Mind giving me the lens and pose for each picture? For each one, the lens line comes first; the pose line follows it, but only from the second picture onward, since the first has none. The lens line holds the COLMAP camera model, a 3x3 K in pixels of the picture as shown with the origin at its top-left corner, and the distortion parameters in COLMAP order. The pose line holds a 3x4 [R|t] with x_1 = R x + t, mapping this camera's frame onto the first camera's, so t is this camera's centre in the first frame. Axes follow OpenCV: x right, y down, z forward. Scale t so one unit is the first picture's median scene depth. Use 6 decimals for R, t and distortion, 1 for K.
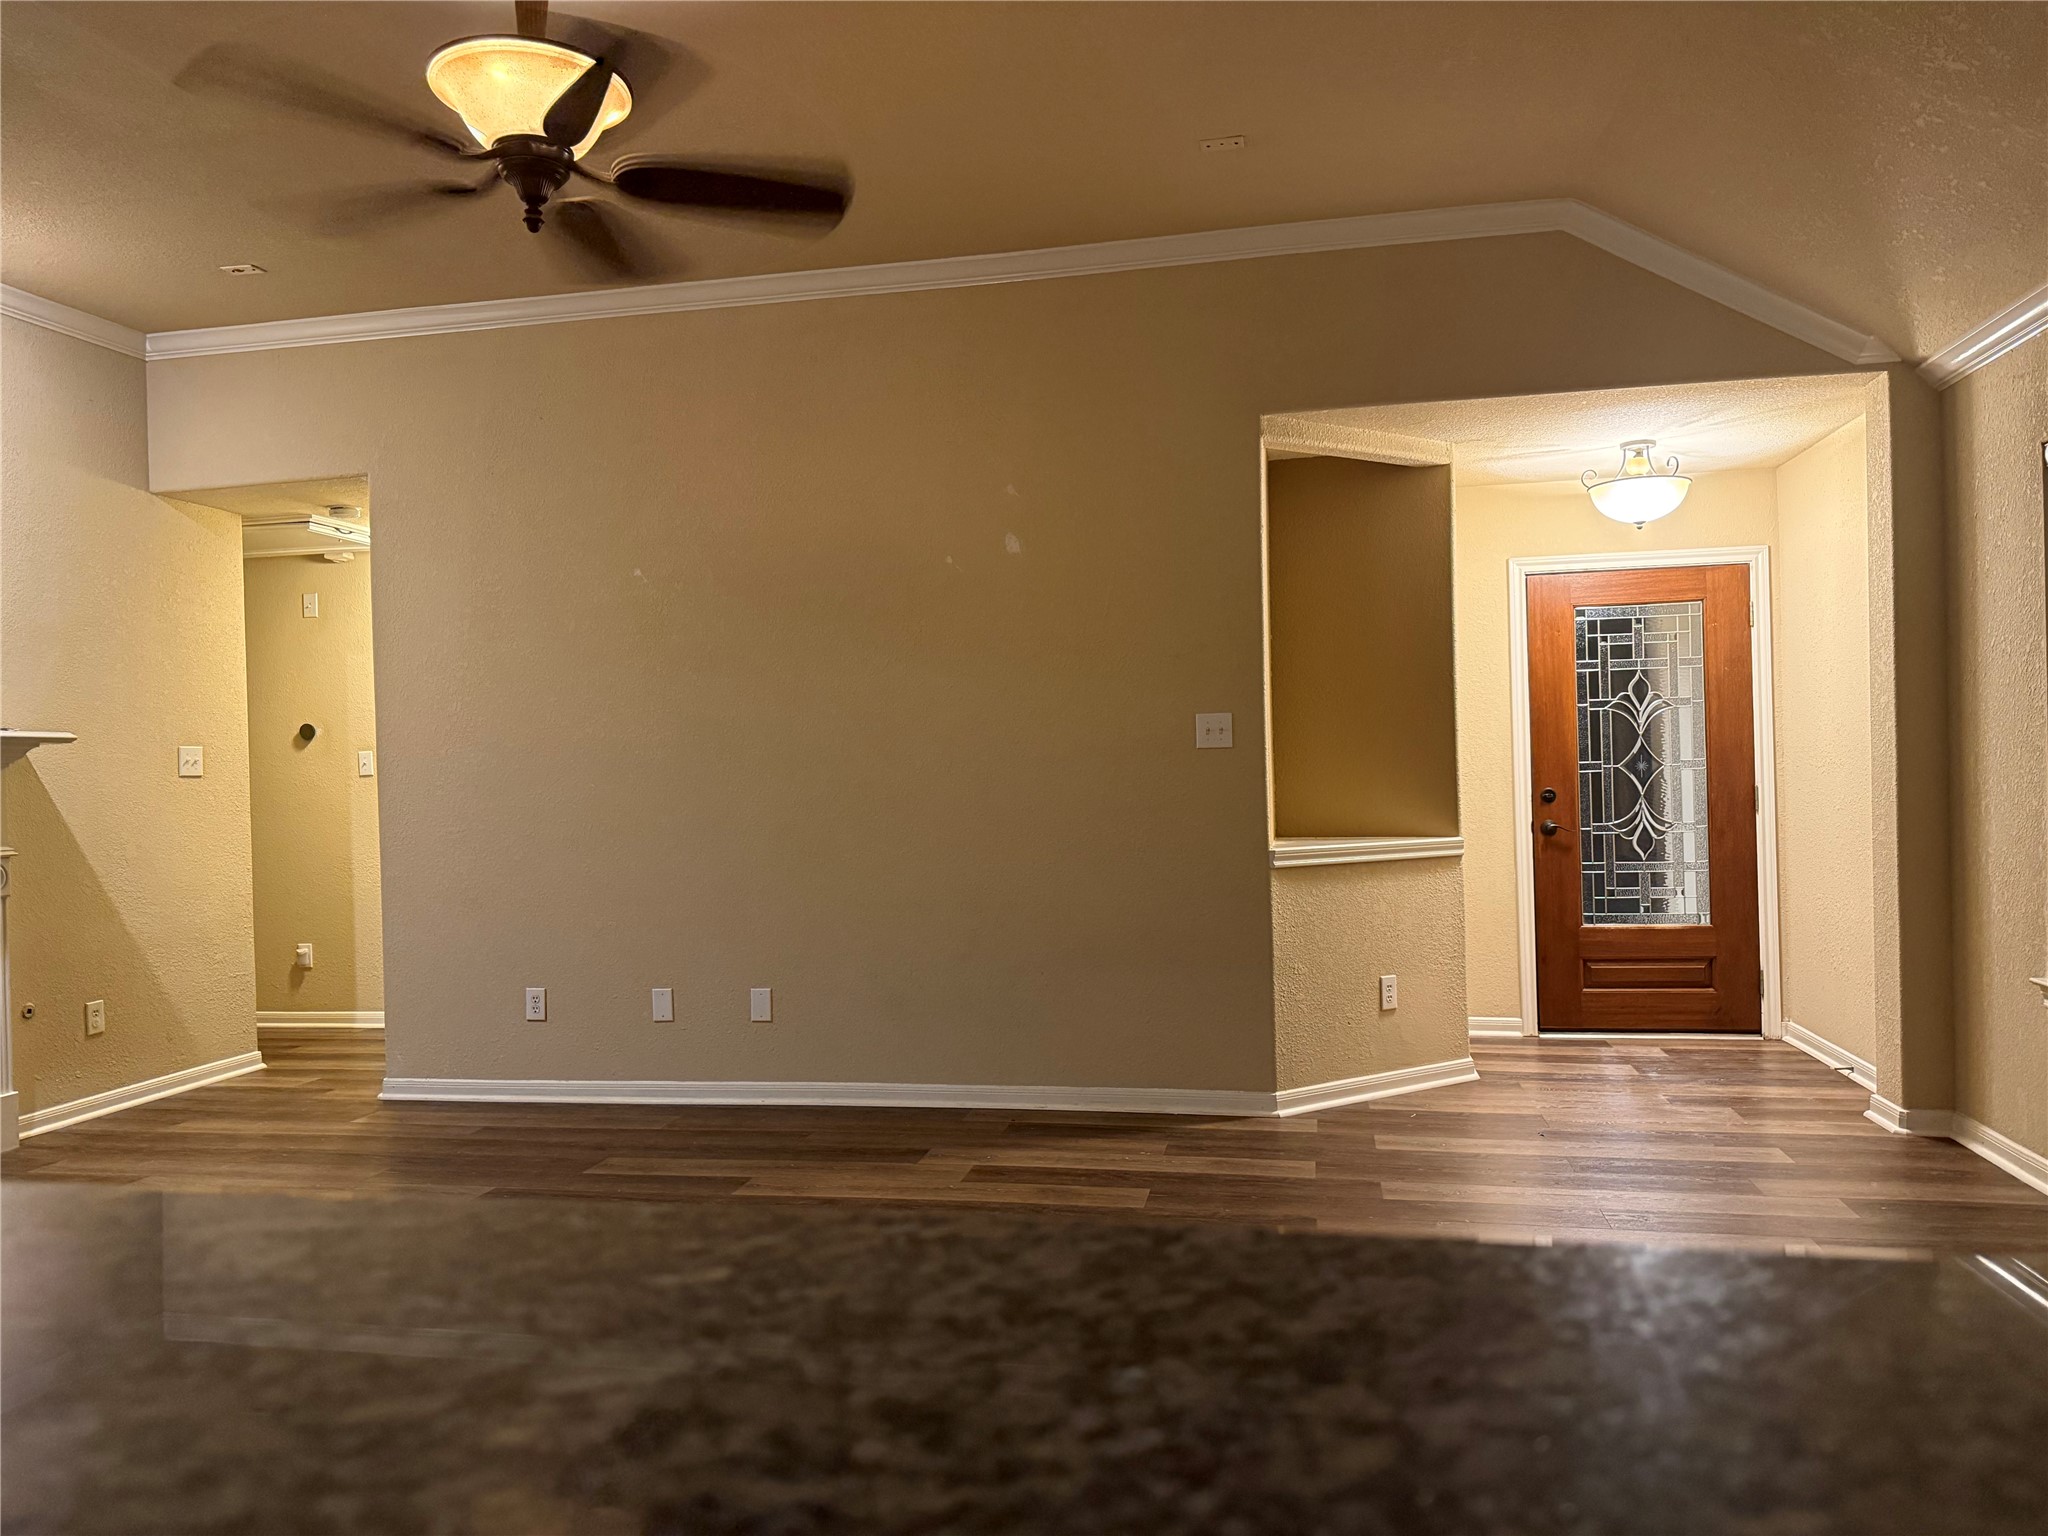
lens RADIAL K [[1443.5, 0, 1015.1], [0, 1443.5, 756.0], [0, 0, 1]] dist [0.004150, 0.005382]
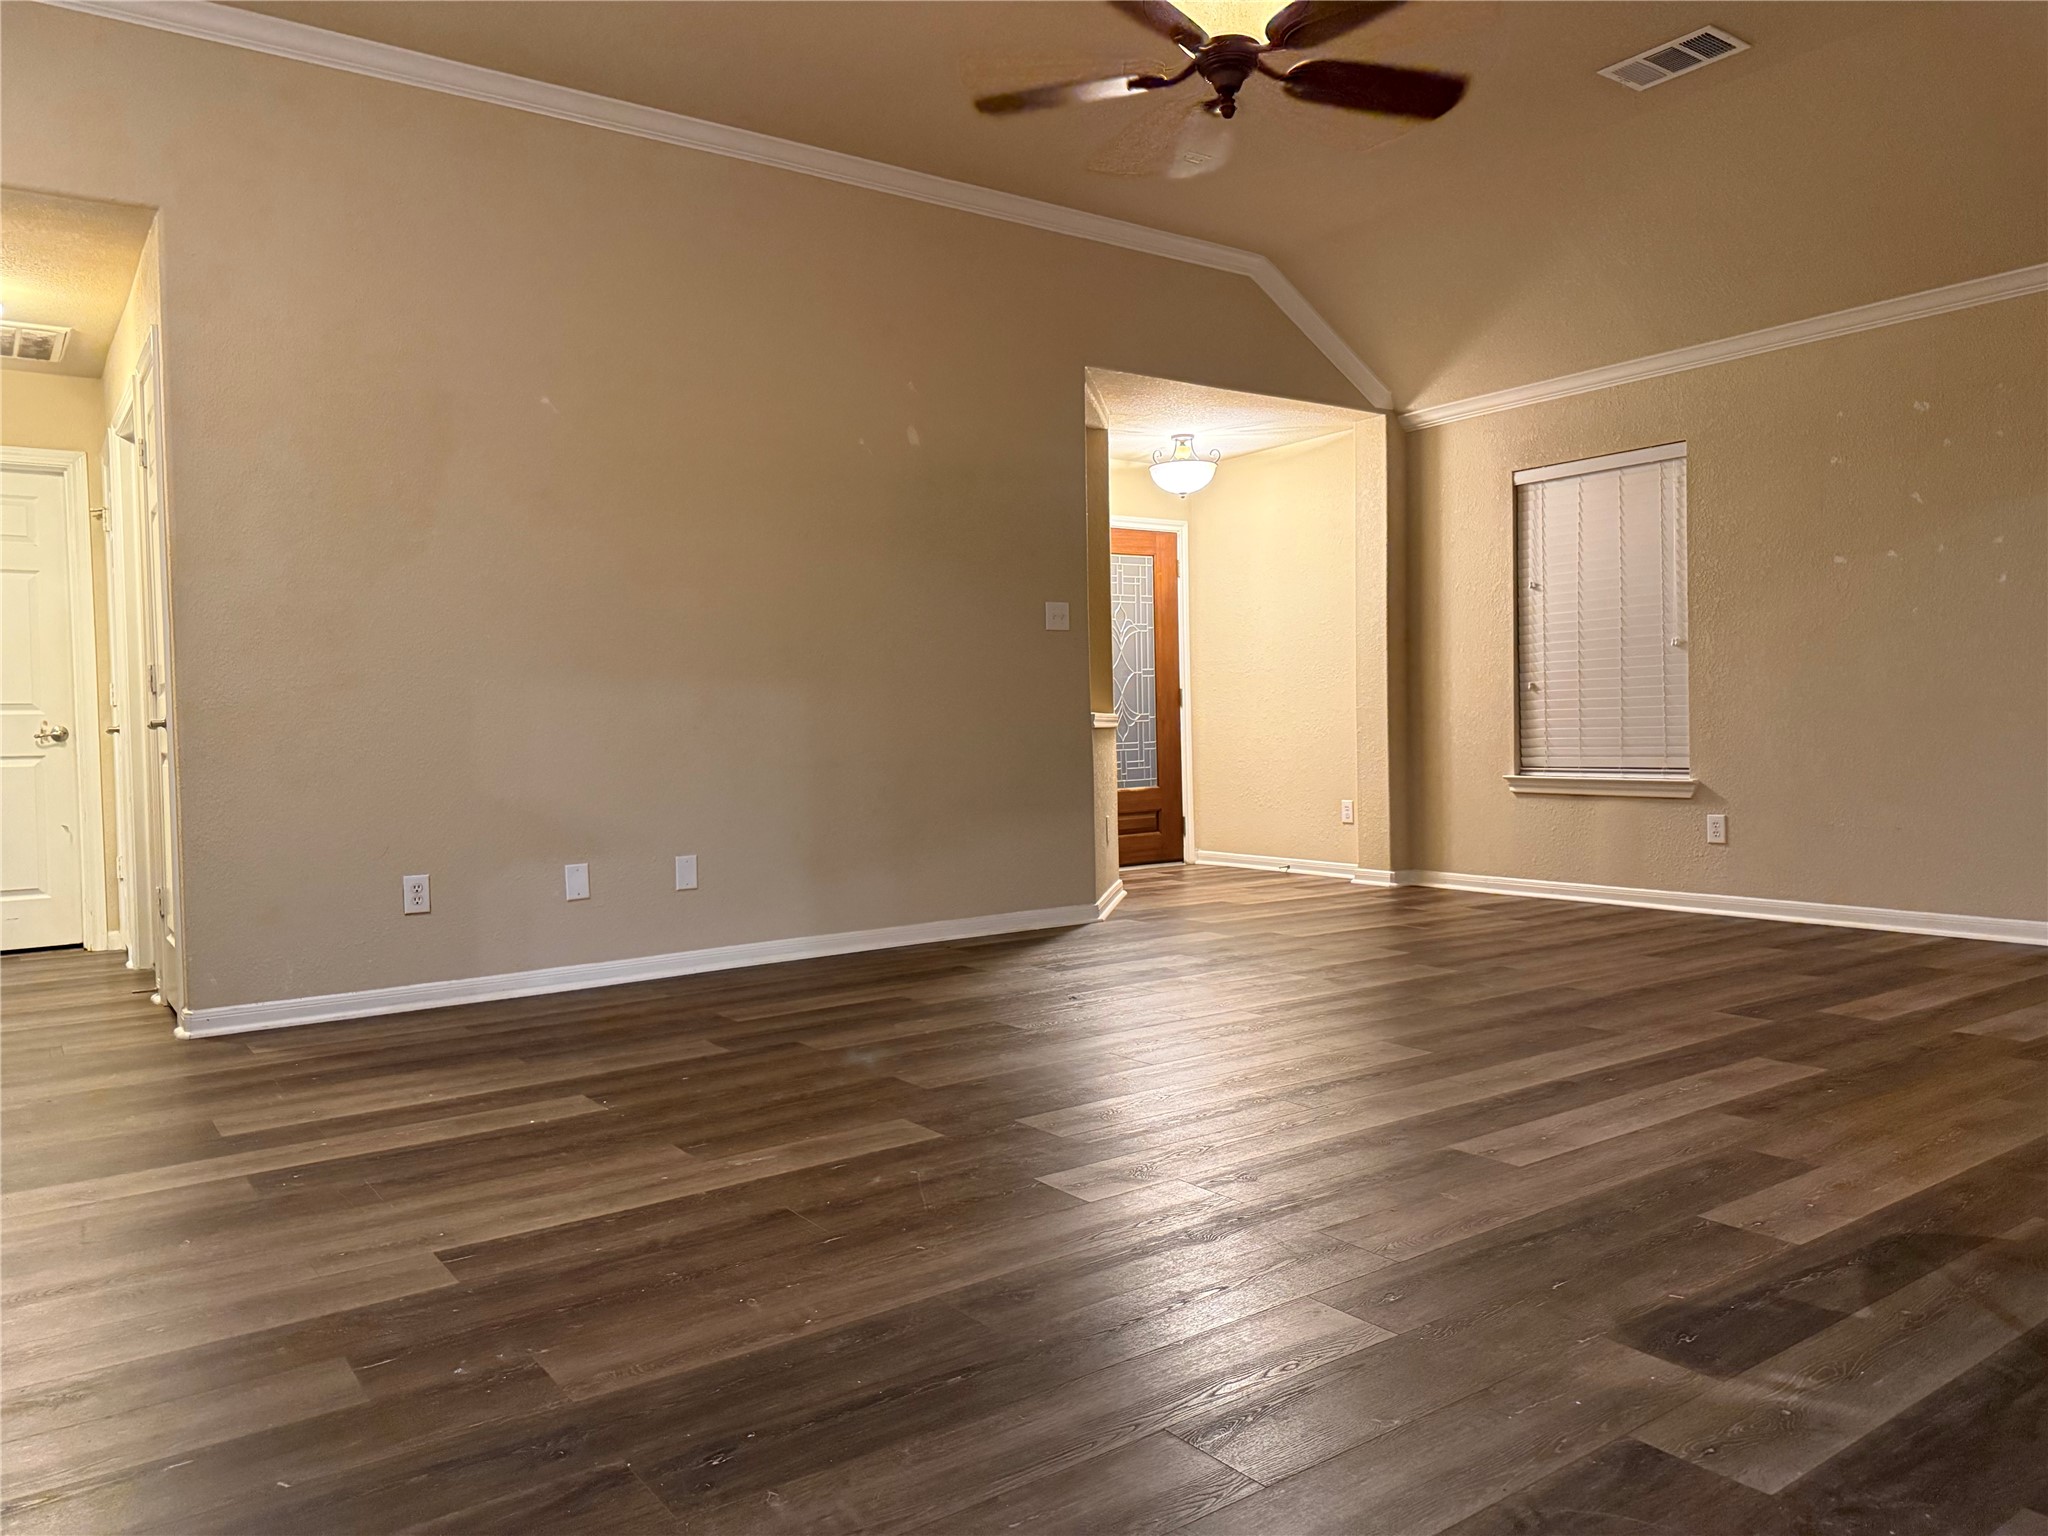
lens RADIAL K [[1443.5, 0, 1017.6], [0, 1443.5, 778.2], [0, 0, 1]] dist [0.004150, 0.005382]
pose [[0.662892, -0.013647, 0.748591, -0.726506], [-0.010875, 0.999553, 0.027852, 0.077322], [-0.748636, -0.026604, 0.662447, 0.187004]]
